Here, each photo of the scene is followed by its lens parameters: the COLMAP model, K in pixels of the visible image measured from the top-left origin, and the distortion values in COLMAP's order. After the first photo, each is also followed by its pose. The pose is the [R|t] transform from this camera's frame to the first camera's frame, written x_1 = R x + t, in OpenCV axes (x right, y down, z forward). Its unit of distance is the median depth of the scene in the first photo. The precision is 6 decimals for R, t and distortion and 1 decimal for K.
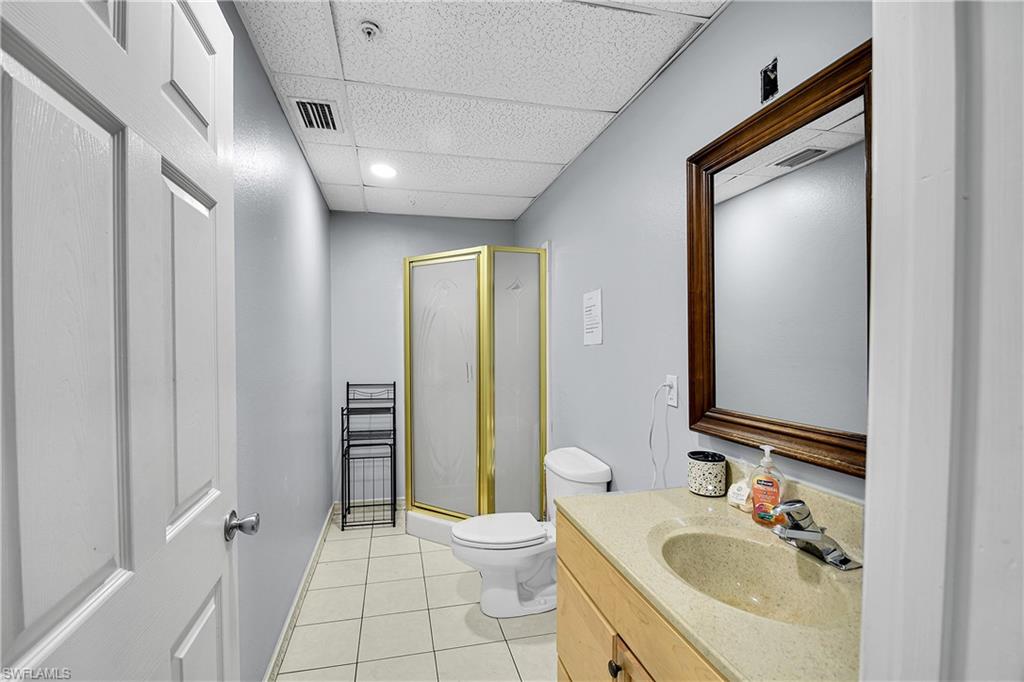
lens RADIAL K [[452.6, 0, 494.7], [0, 452.6, 353.1], [0, 0, 1]] dist [0.011436, -0.012945]
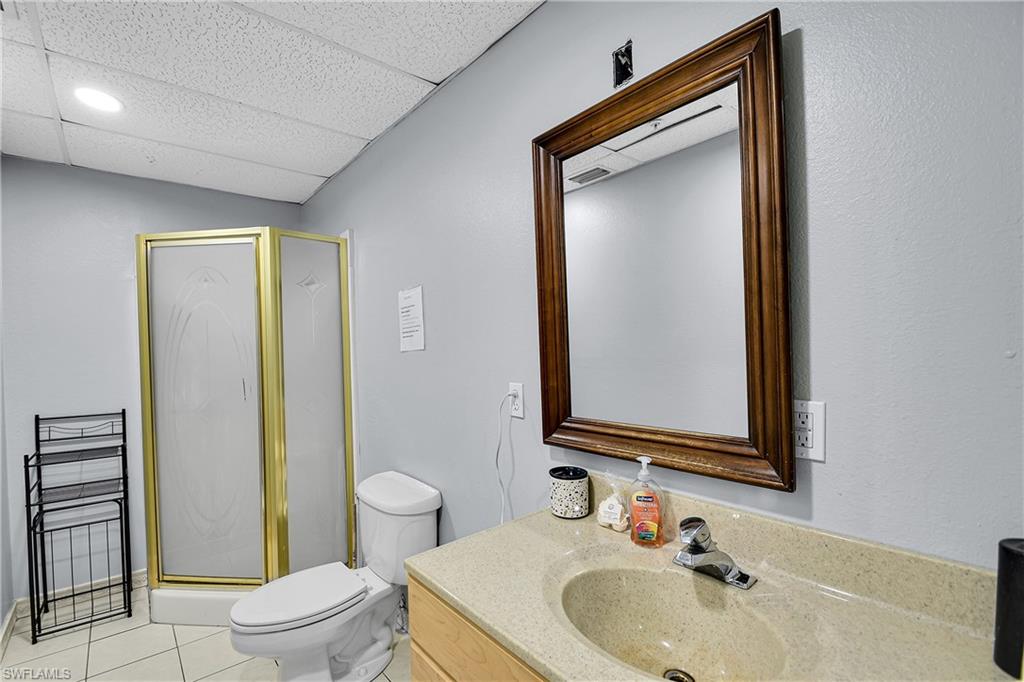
lens RADIAL K [[452.6, 0, 494.7], [0, 452.6, 353.1], [0, 0, 1]] dist [0.011436, -0.012945]
pose [[0.891042, -0.023454, 0.453315, -0.038982], [0.030136, 0.999518, -0.007522, -0.003418], [-0.452920, 0.020364, 0.891318, 0.170759]]
